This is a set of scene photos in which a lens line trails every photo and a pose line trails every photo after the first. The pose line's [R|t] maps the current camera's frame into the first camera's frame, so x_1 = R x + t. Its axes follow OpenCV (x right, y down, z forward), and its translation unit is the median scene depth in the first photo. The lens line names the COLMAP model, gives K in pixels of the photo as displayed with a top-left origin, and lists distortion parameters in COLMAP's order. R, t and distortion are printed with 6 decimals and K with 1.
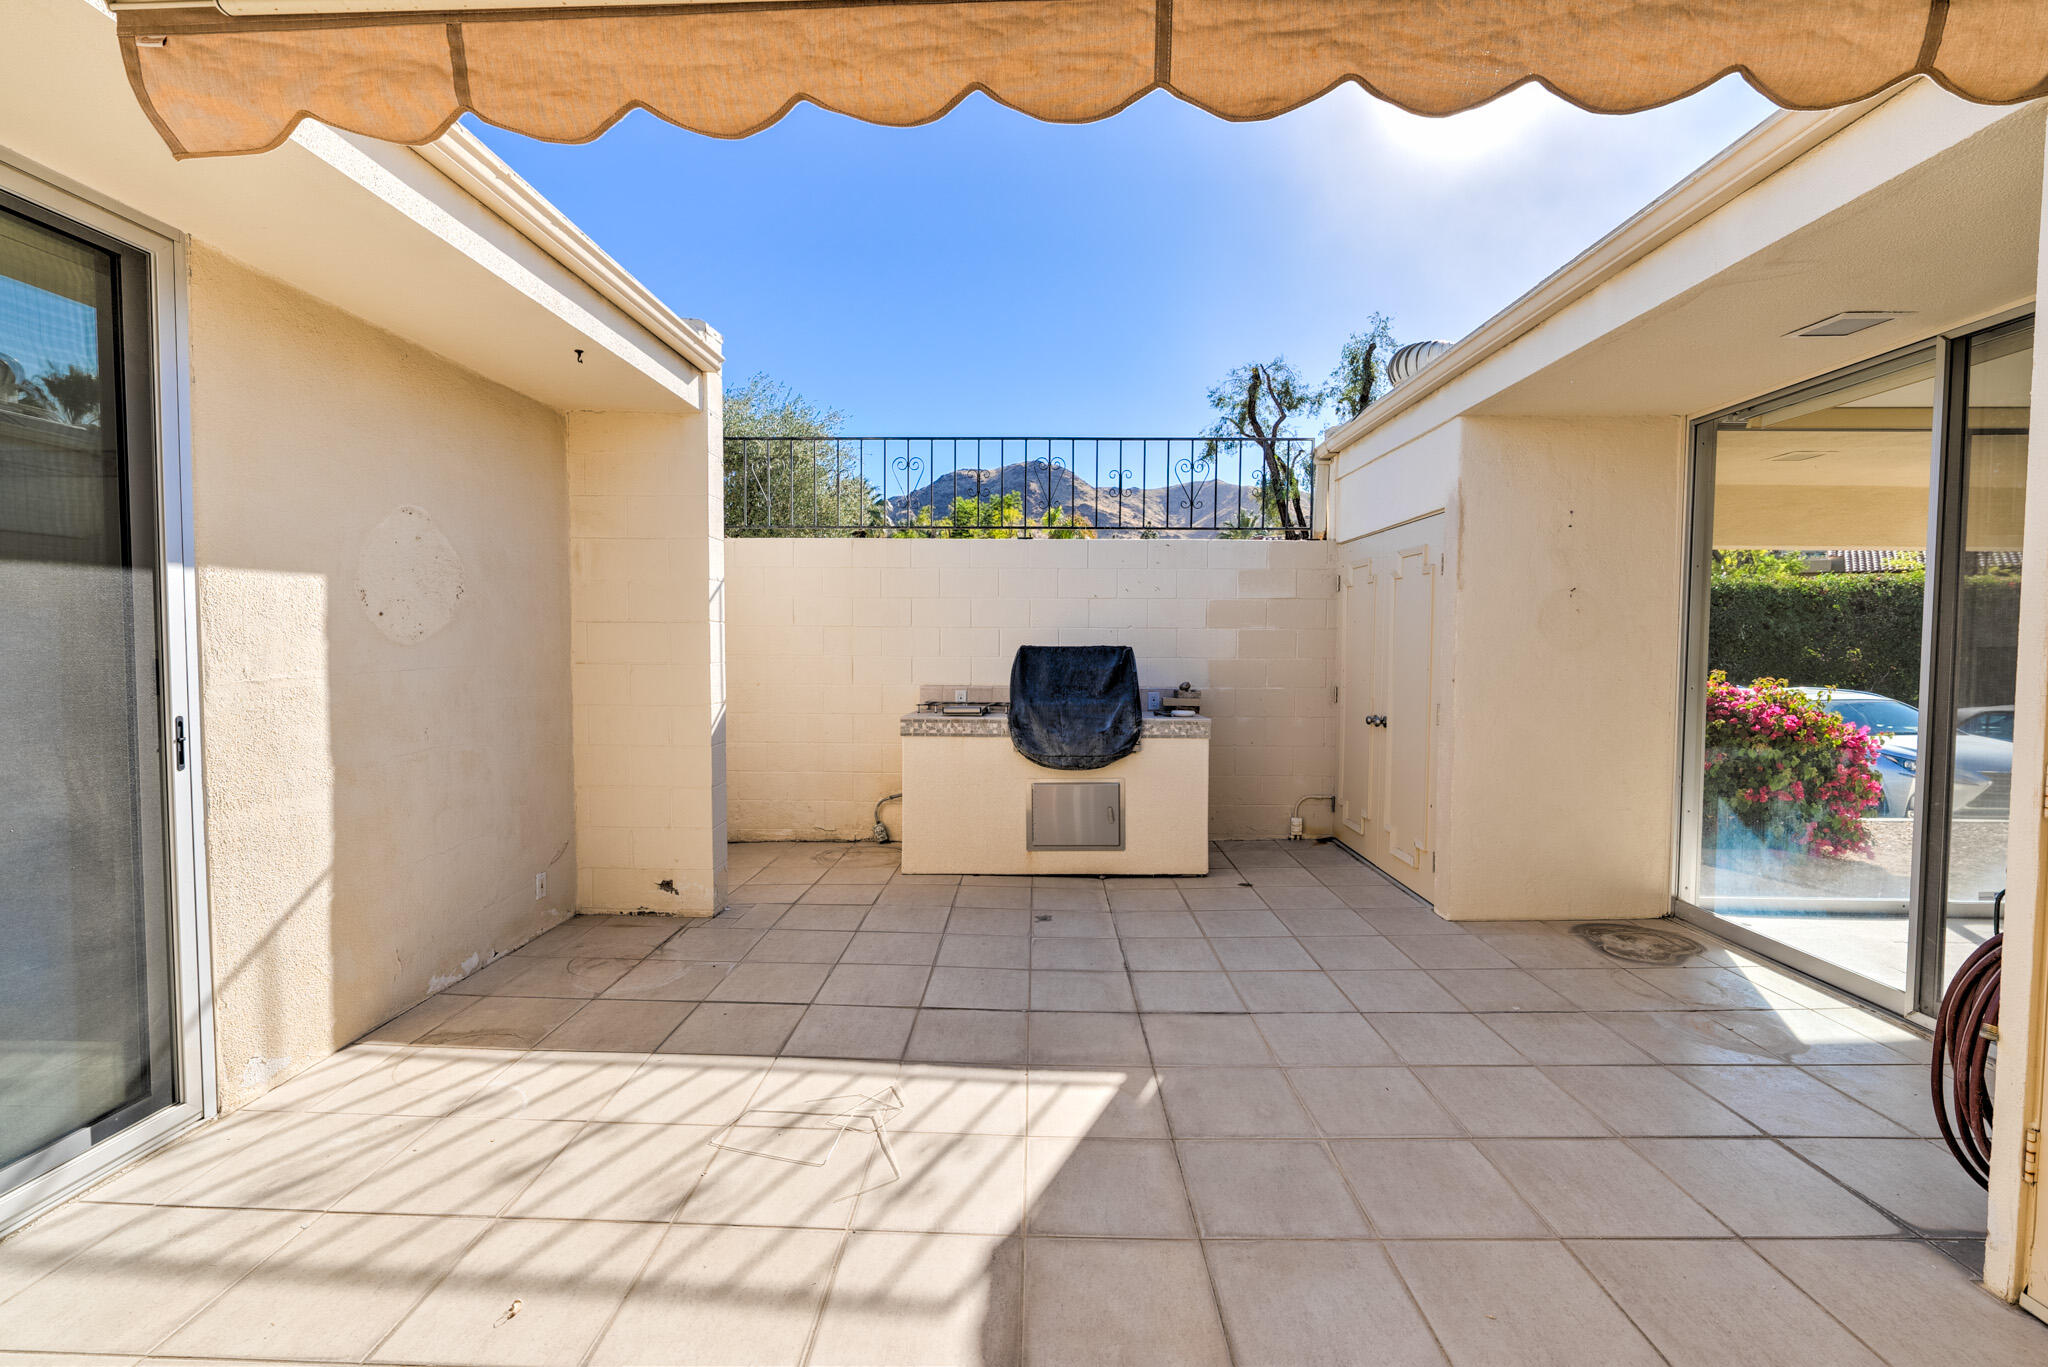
lens RADIAL K [[868.0, 0, 1024.0], [0, 868.0, 683.5], [0, 0, 1]] dist [-0.018088, 0.000207]
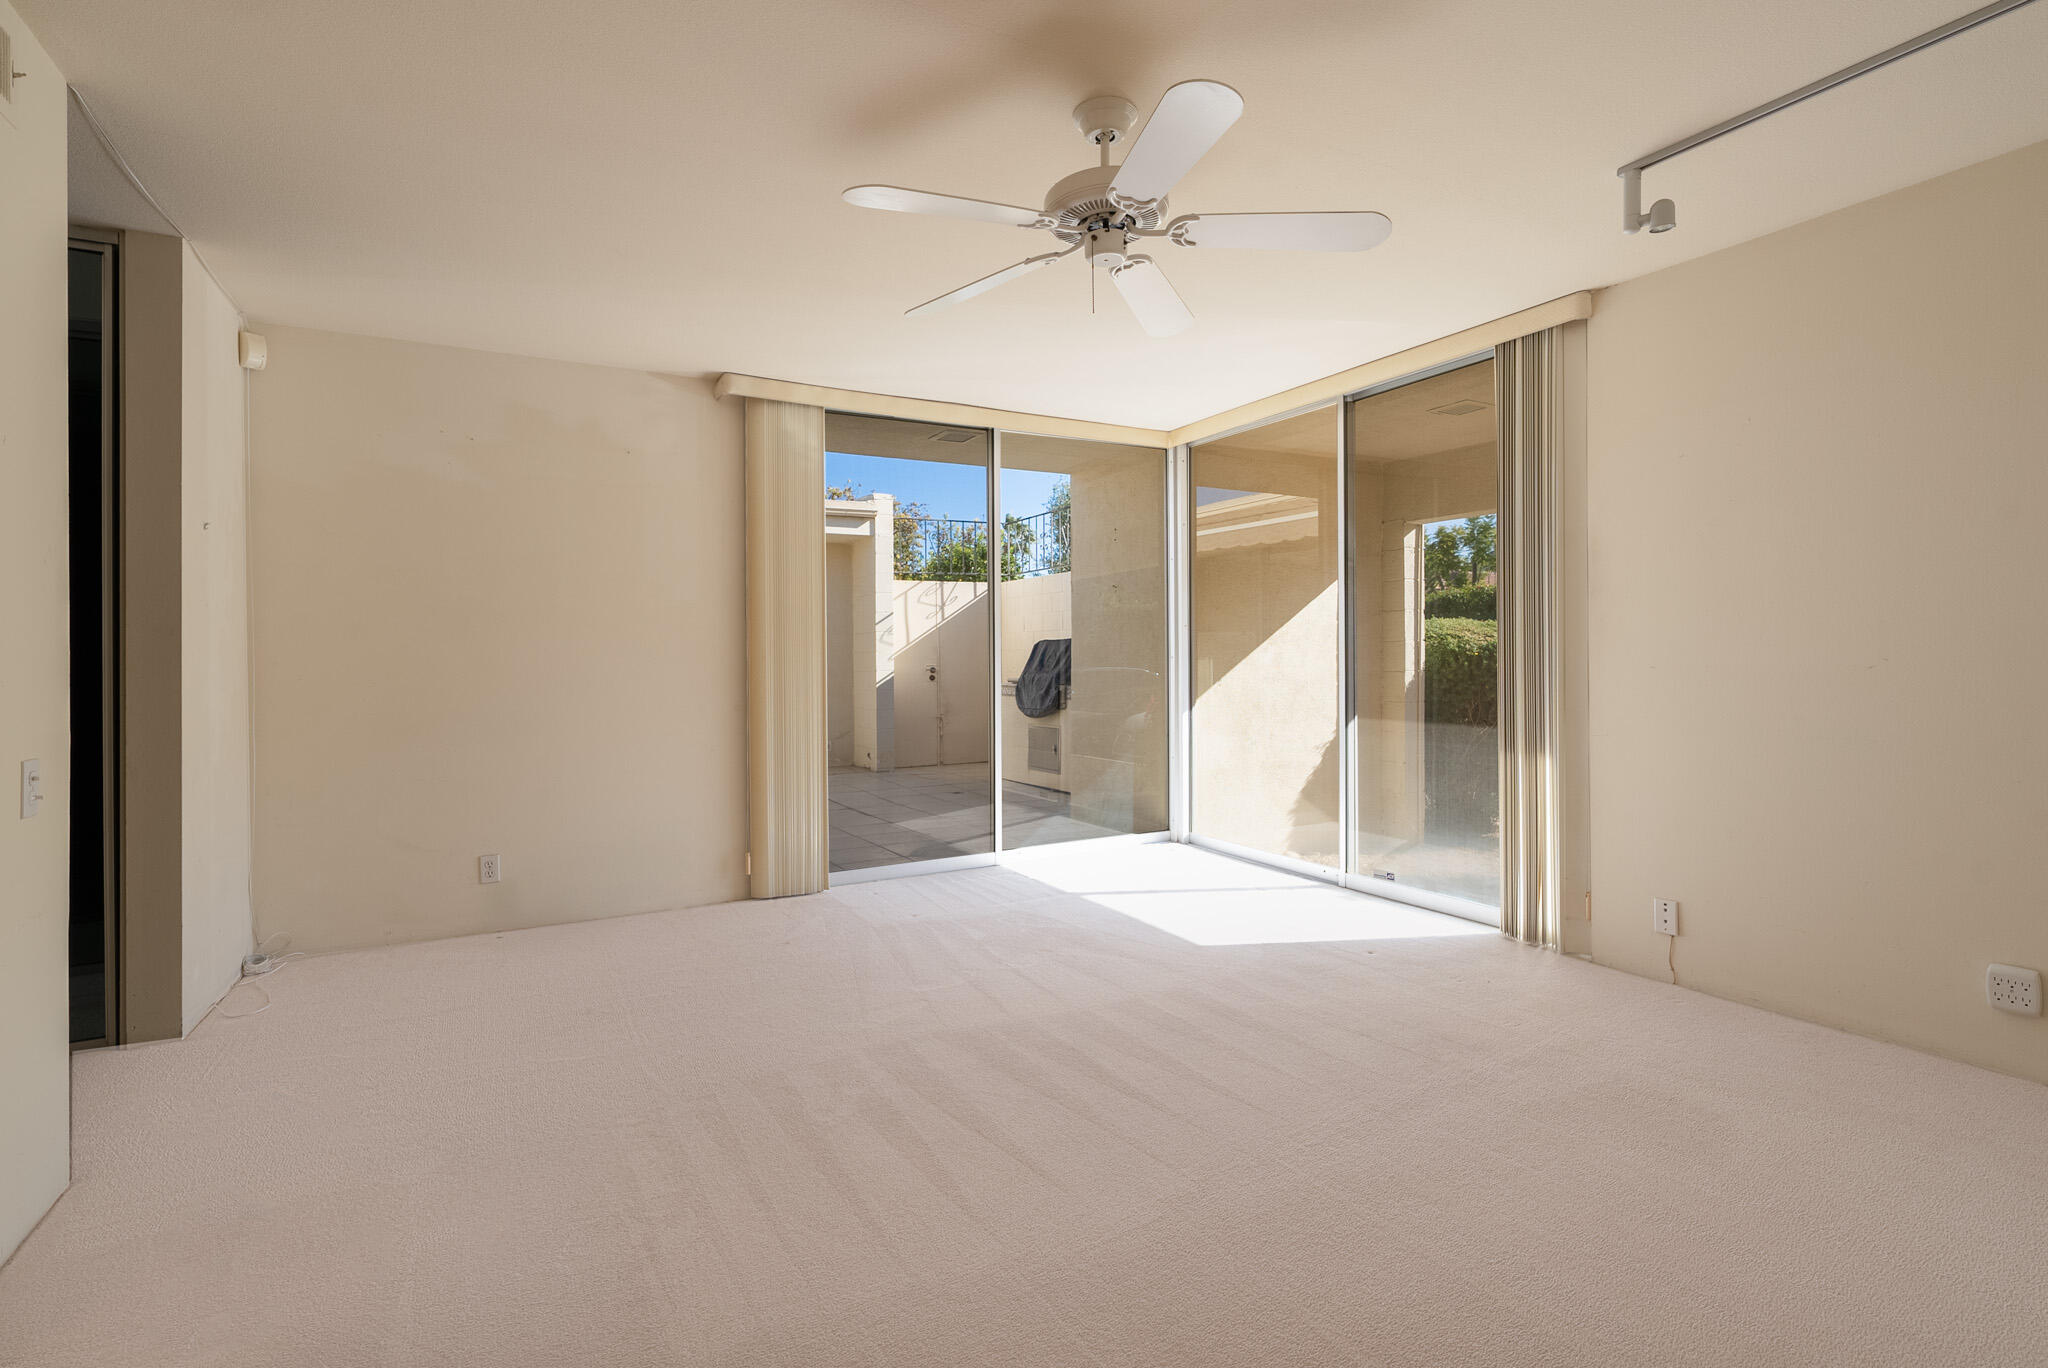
lens RADIAL K [[944.4, 0, 1013.8], [0, 944.4, 651.3], [0, 0, 1]] dist [0.000221, -0.000144]
pose [[0.500318, -0.016922, -0.865676, 2.773023], [-0.029373, 0.998902, -0.036502, 0.077959], [0.865343, 0.043690, 0.499272, 0.191772]]
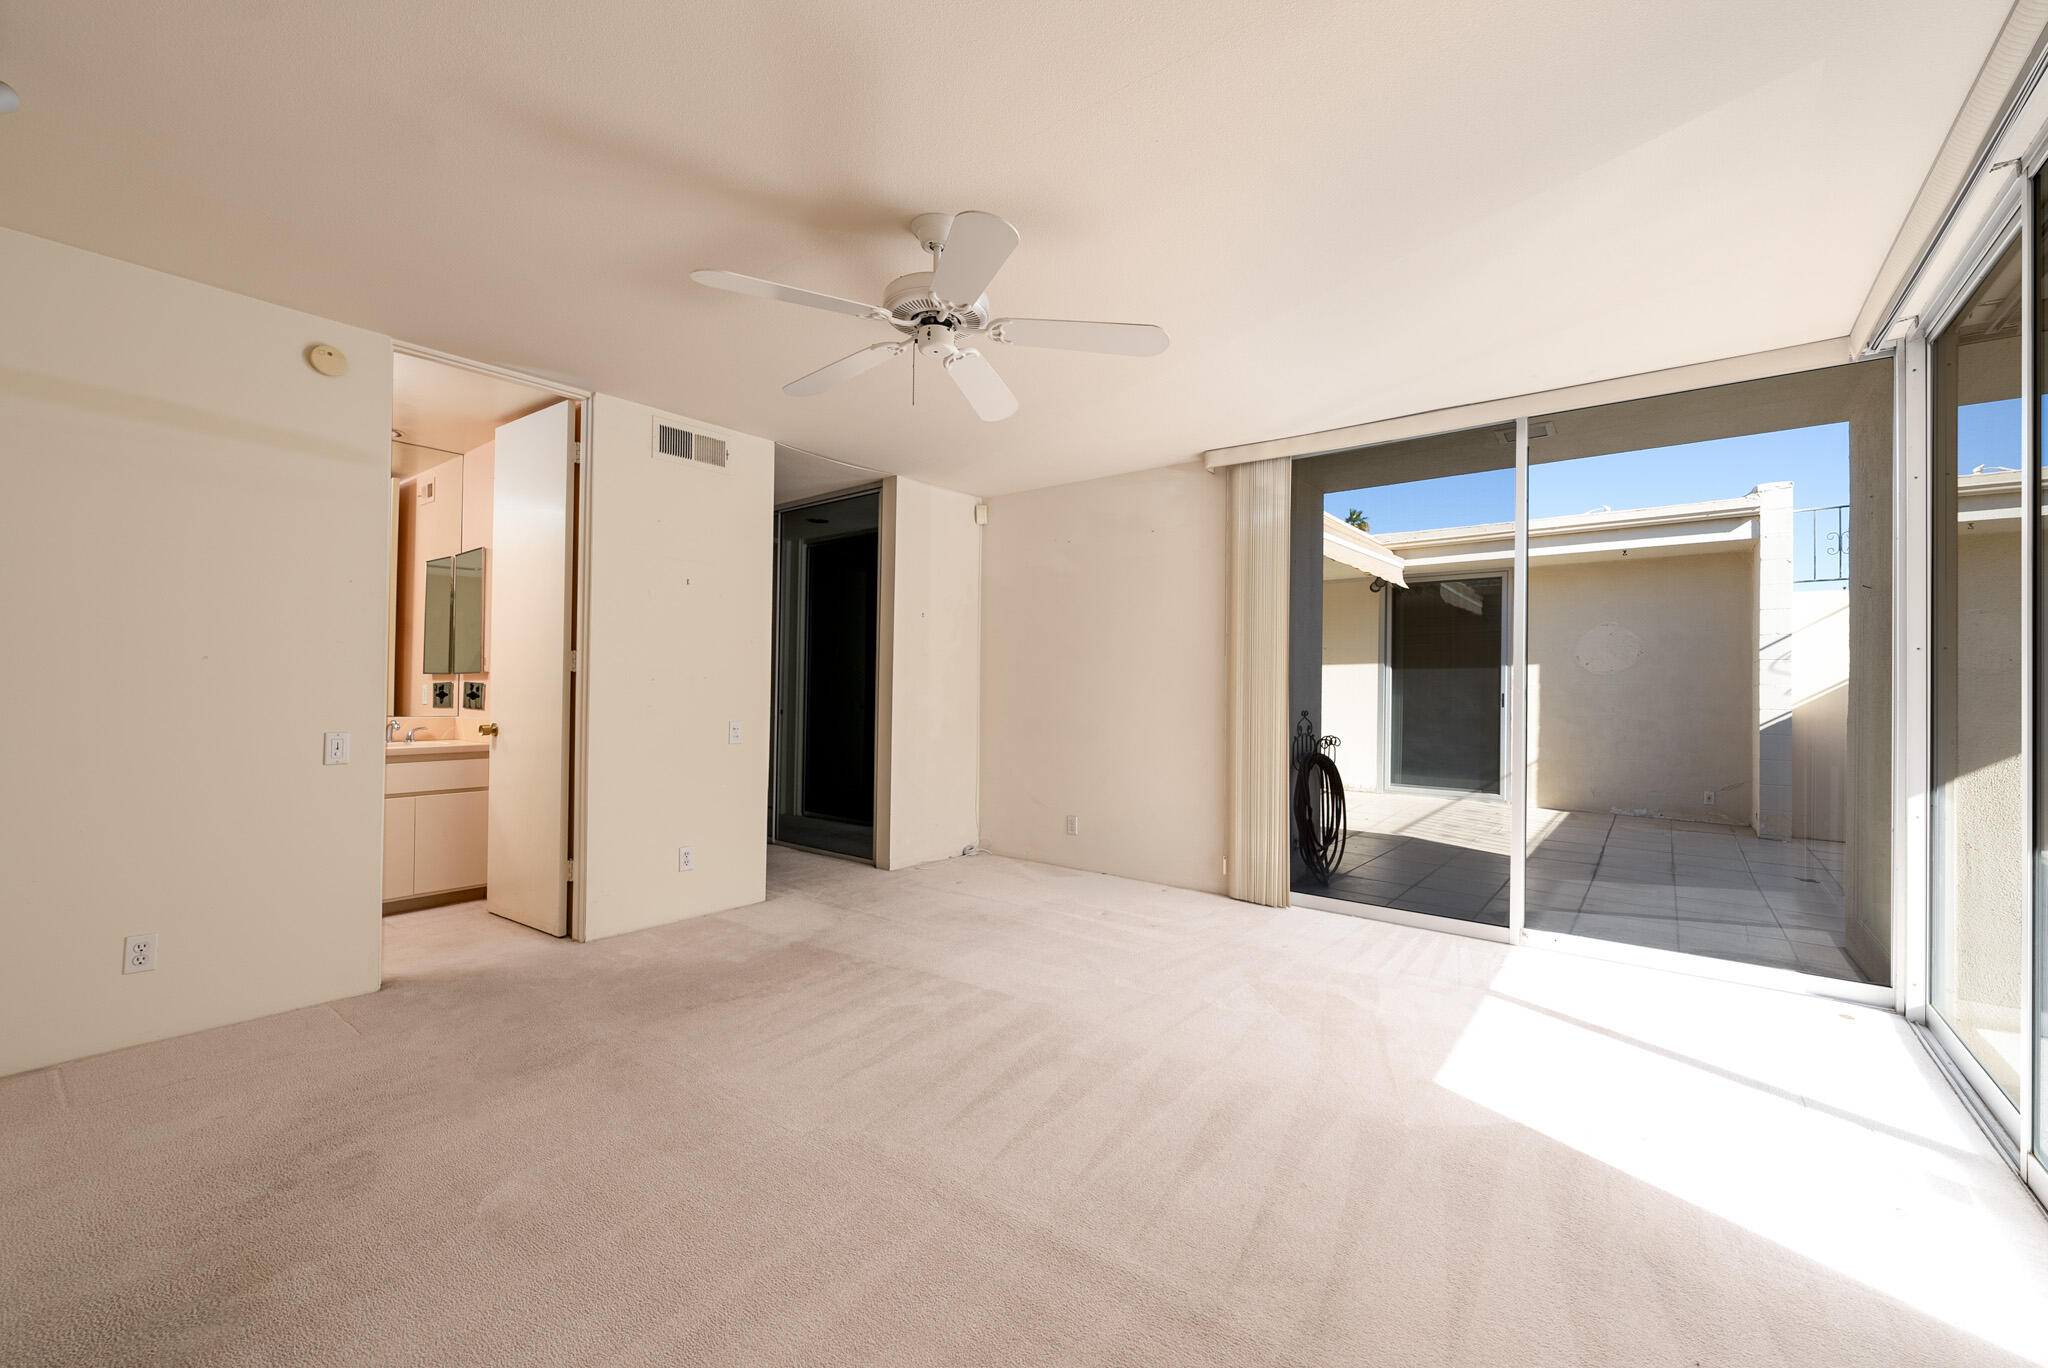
lens RADIAL K [[834.8, 0, 1024.0], [0, 834.8, 684.0], [0, 0, 1]] dist [0.000204, -0.000099]
pose [[-0.602350, -0.010081, -0.798169, 2.726252], [-0.052946, 0.998223, 0.027348, 0.008367], [0.796474, 0.058733, -0.601813, 1.269540]]
